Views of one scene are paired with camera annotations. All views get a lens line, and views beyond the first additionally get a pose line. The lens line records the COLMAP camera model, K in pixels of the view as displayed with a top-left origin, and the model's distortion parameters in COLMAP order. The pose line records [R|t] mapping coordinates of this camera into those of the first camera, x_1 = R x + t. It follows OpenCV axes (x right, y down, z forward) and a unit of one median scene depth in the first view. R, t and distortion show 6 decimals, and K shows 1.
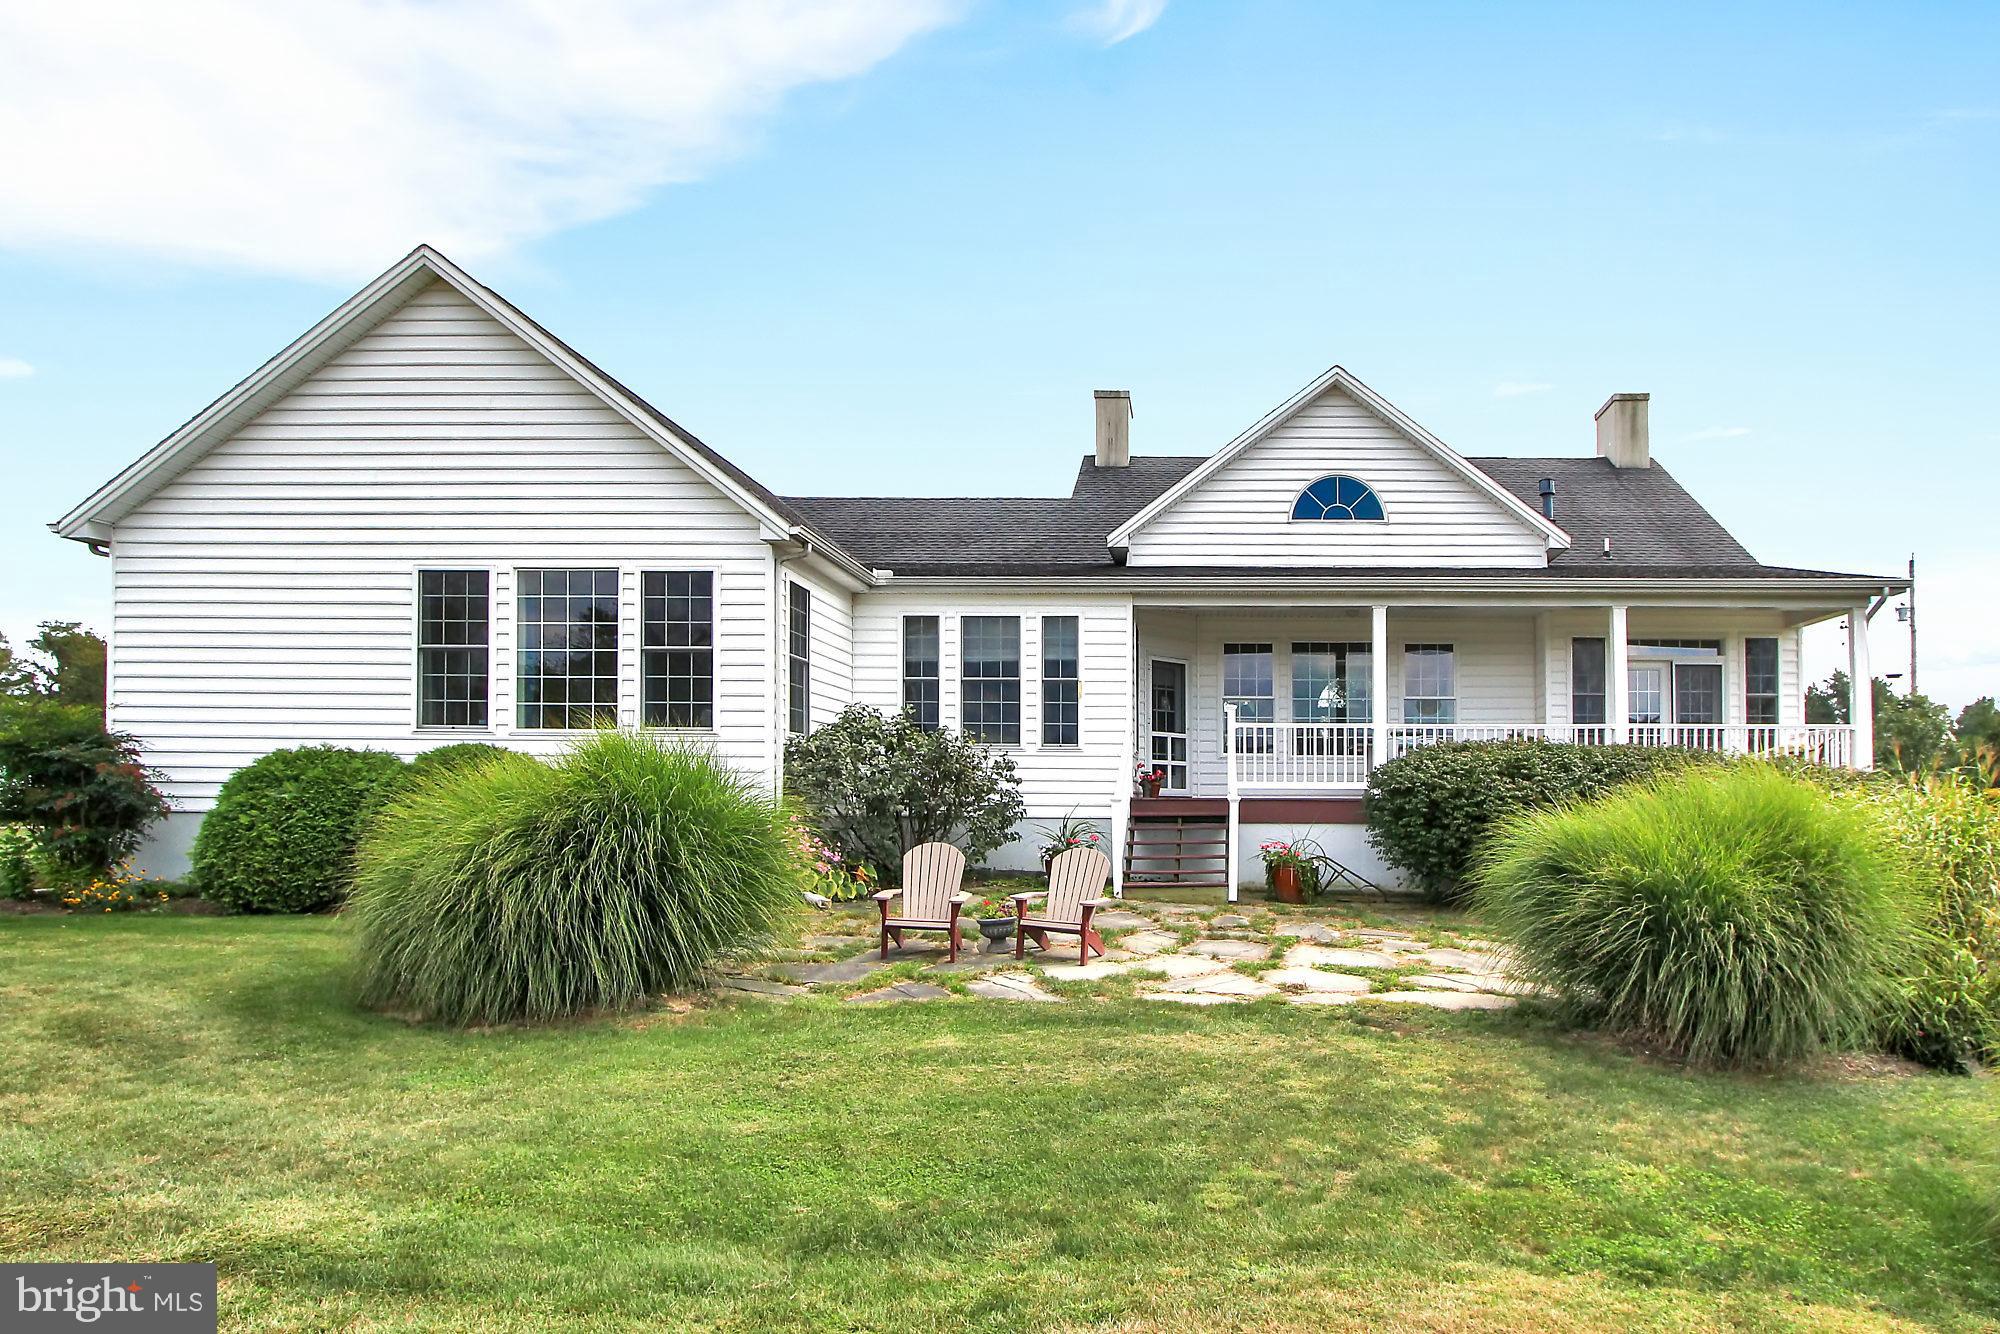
lens RADIAL K [[1221.7, 0, 1004.1], [0, 1221.7, 642.2], [0, 0, 1]] dist [-0.025426, 0.000048]
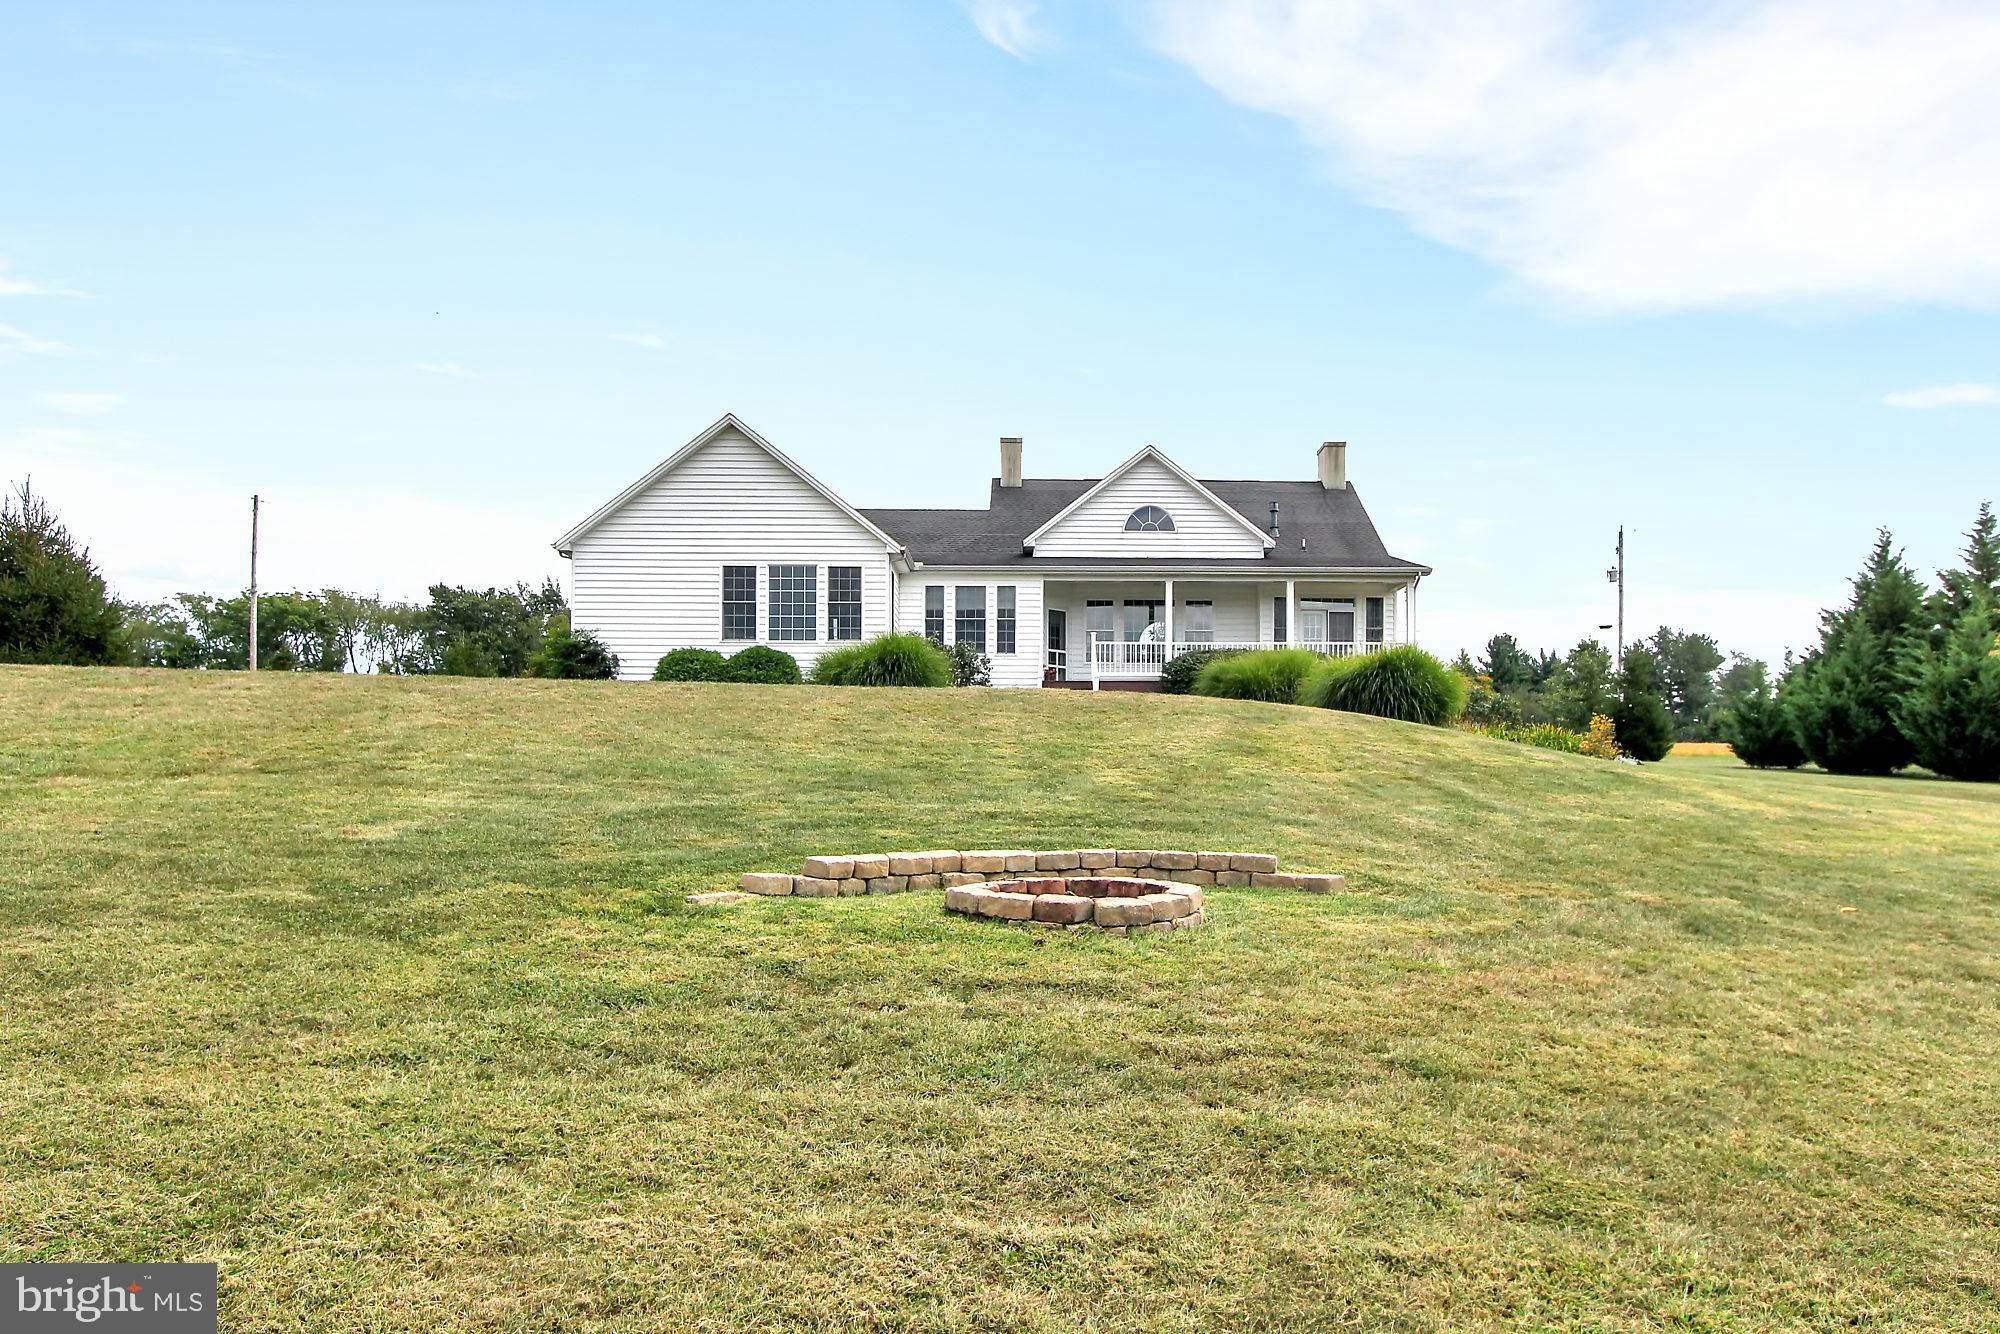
lens RADIAL K [[1204.2, 0, 1000.0], [0, 1204.2, 667.0], [0, 0, 1]] dist [-0.002485, -0.000123]
pose [[0.991206, -0.007282, 0.132126, -0.214033], [-0.000162, 0.998417, 0.056239, -0.000862], [-0.132326, -0.055766, 0.989636, -0.875012]]
